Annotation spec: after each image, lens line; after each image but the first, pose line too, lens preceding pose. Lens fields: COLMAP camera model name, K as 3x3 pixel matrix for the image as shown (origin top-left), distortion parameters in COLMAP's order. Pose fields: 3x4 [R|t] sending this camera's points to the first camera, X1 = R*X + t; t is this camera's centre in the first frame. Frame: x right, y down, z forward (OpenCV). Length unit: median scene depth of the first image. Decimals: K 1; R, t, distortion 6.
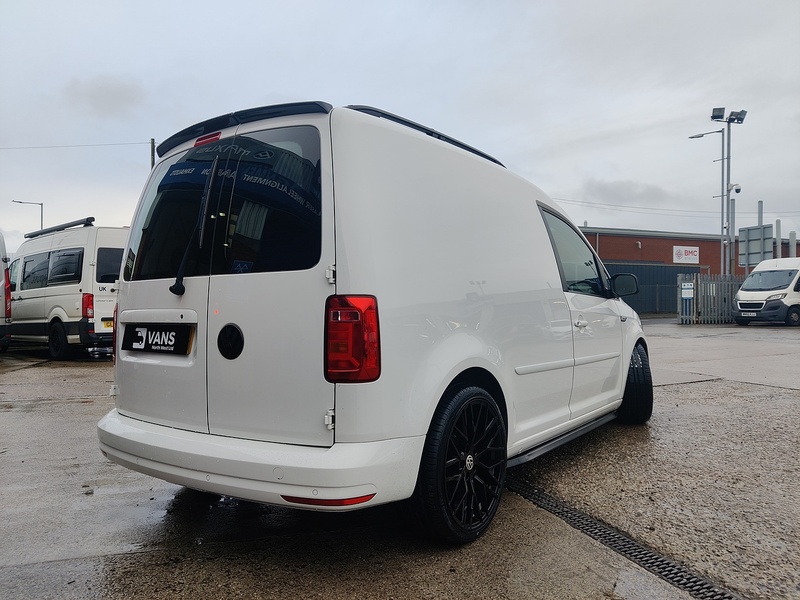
lens RADIAL K [[602.6, 0, 394.4], [0, 602.6, 305.3], [0, 0, 1]] dist [-0.028751, 0.030220]
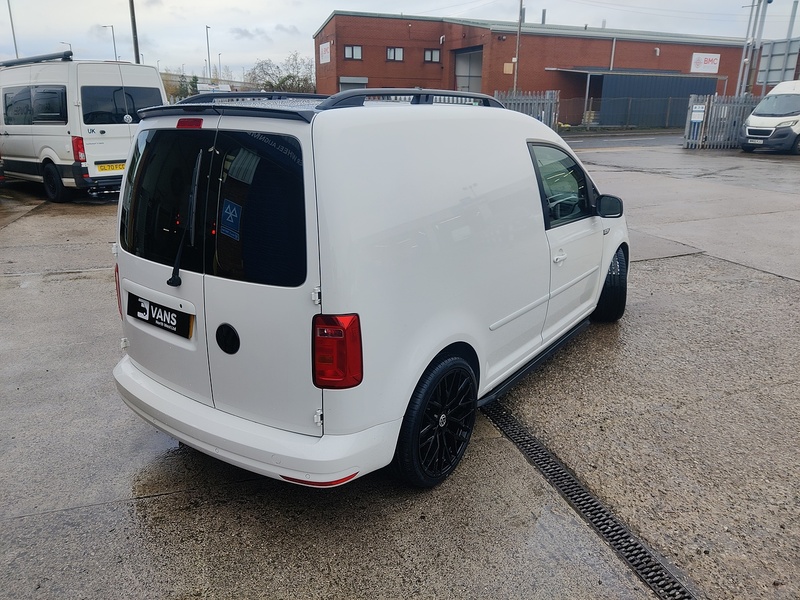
lens RADIAL K [[596.6, 0, 403.7], [0, 596.6, 299.3], [0, 0, 1]] dist [-0.003620, -0.013006]
pose [[0.999803, 0.012143, 0.015698, 0.027933], [-0.016322, 0.953074, 0.302297, -0.296618], [-0.011291, -0.302494, 0.953084, -0.023458]]
